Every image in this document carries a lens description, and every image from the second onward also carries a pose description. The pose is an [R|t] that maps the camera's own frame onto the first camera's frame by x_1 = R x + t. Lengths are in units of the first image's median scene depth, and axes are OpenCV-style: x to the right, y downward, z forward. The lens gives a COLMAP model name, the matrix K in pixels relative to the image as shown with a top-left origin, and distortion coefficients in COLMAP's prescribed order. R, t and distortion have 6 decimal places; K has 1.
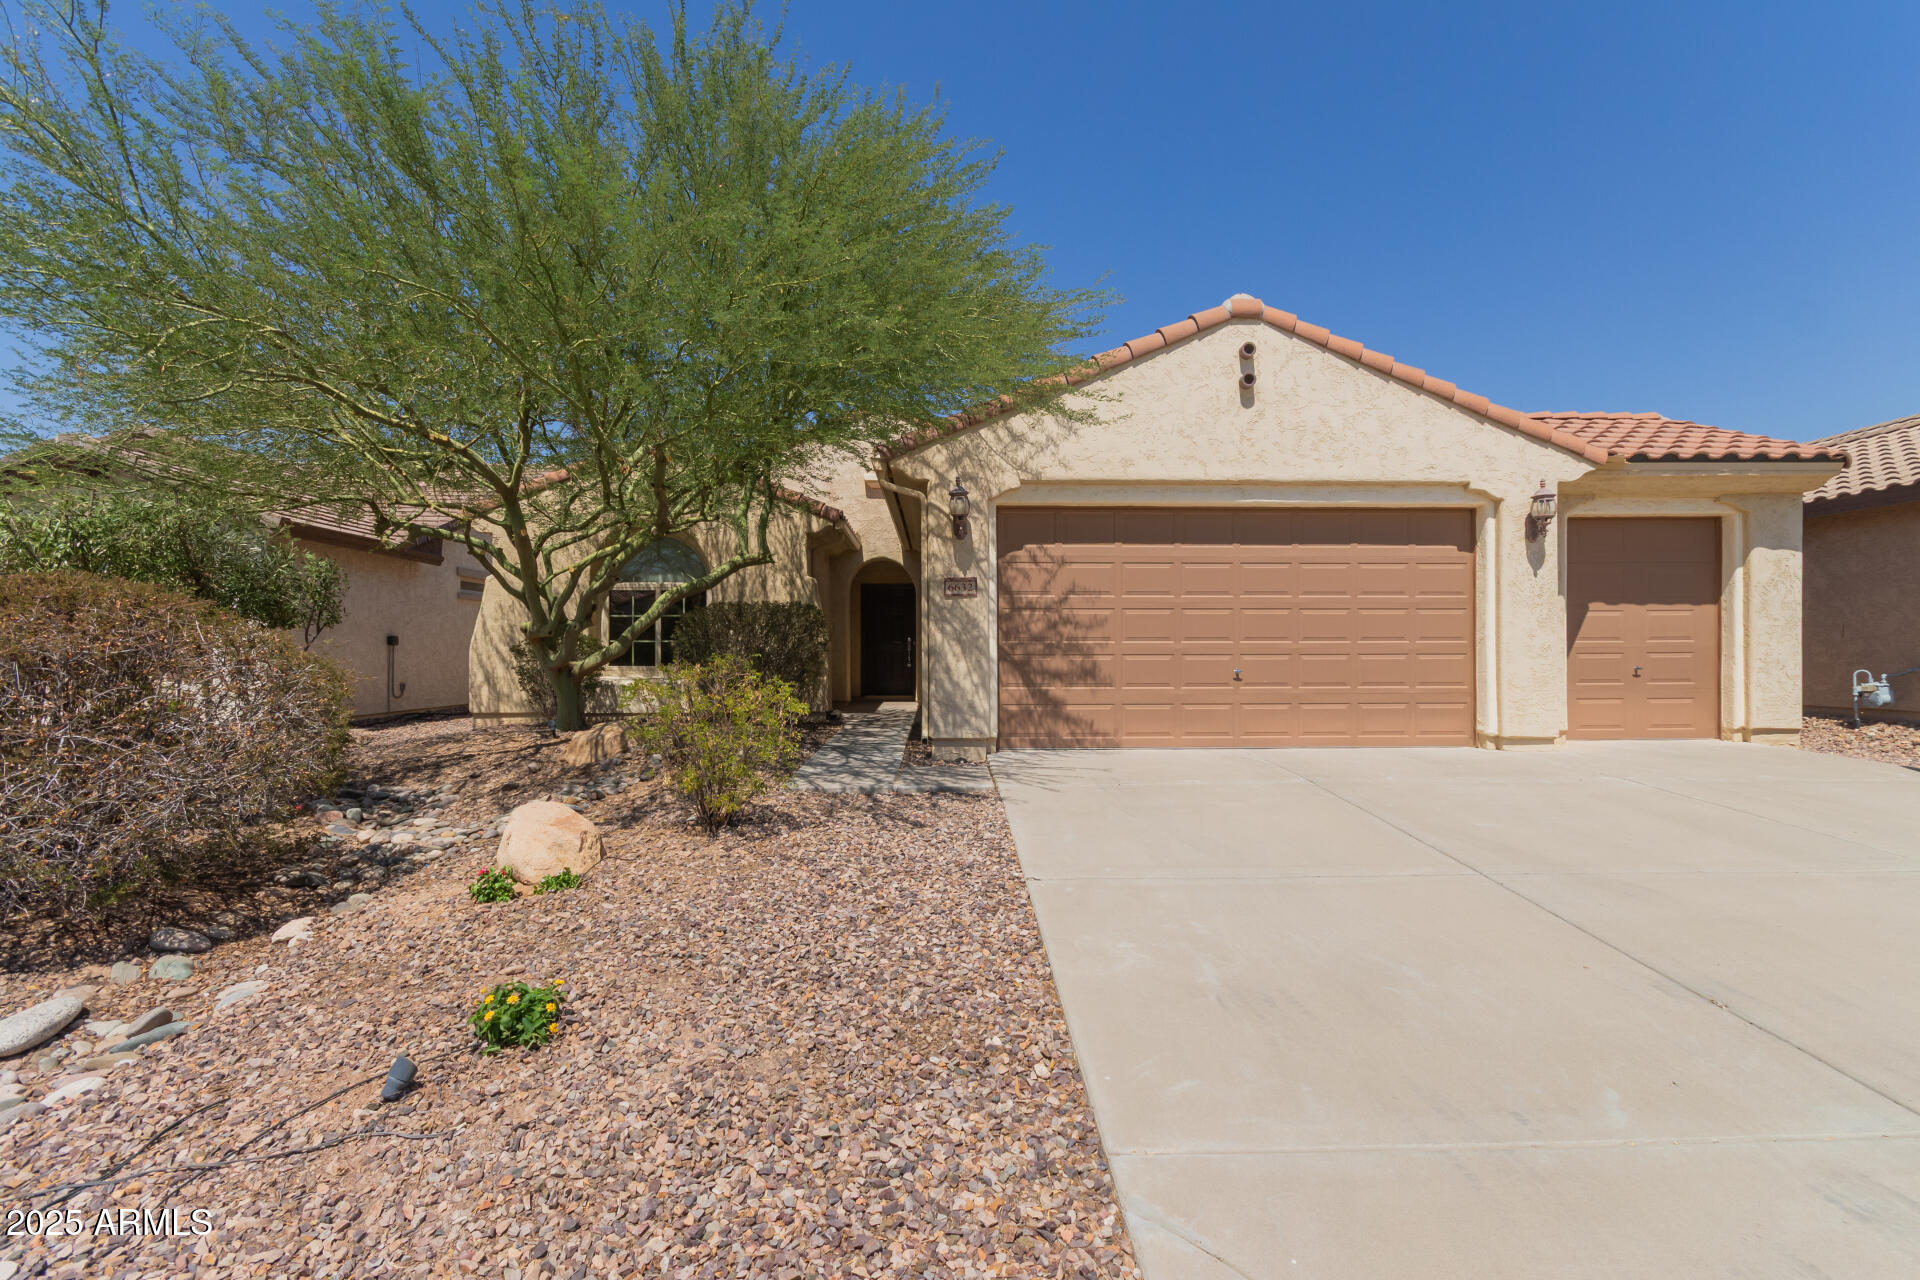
lens RADIAL K [[873.7, 0, 964.3], [0, 873.7, 644.0], [0, 0, 1]] dist [0.004648, 0.000707]
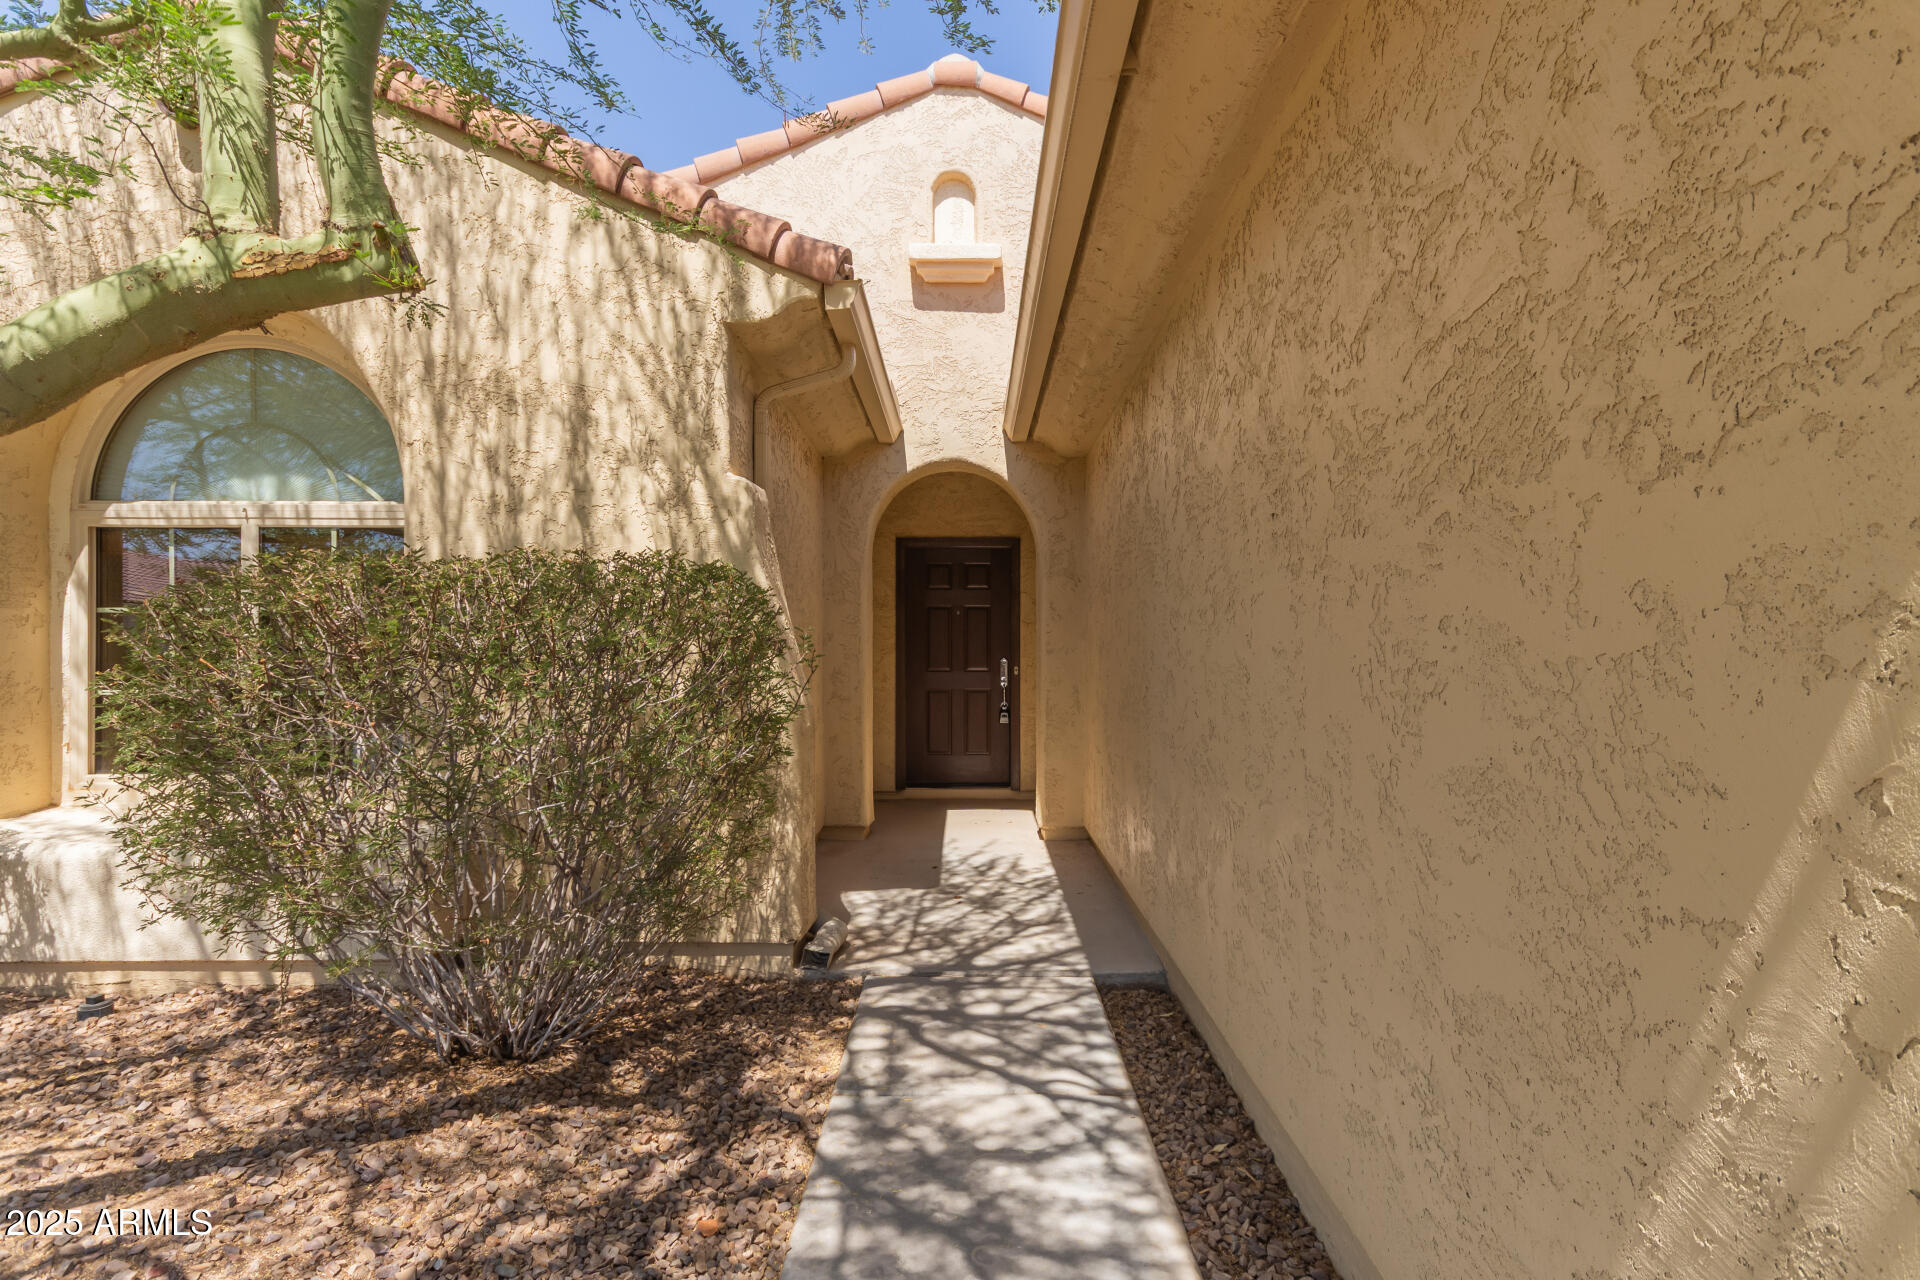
lens RADIAL K [[1007.2, 0, 975.0], [0, 1007.2, 642.0], [0, 0, 1]] dist [0.013859, 0.000051]
pose [[0.999775, 0.008582, -0.019424, -0.091077], [-0.008477, 0.999949, 0.005454, -0.024939], [0.019470, -0.005288, 0.999796, 0.663451]]
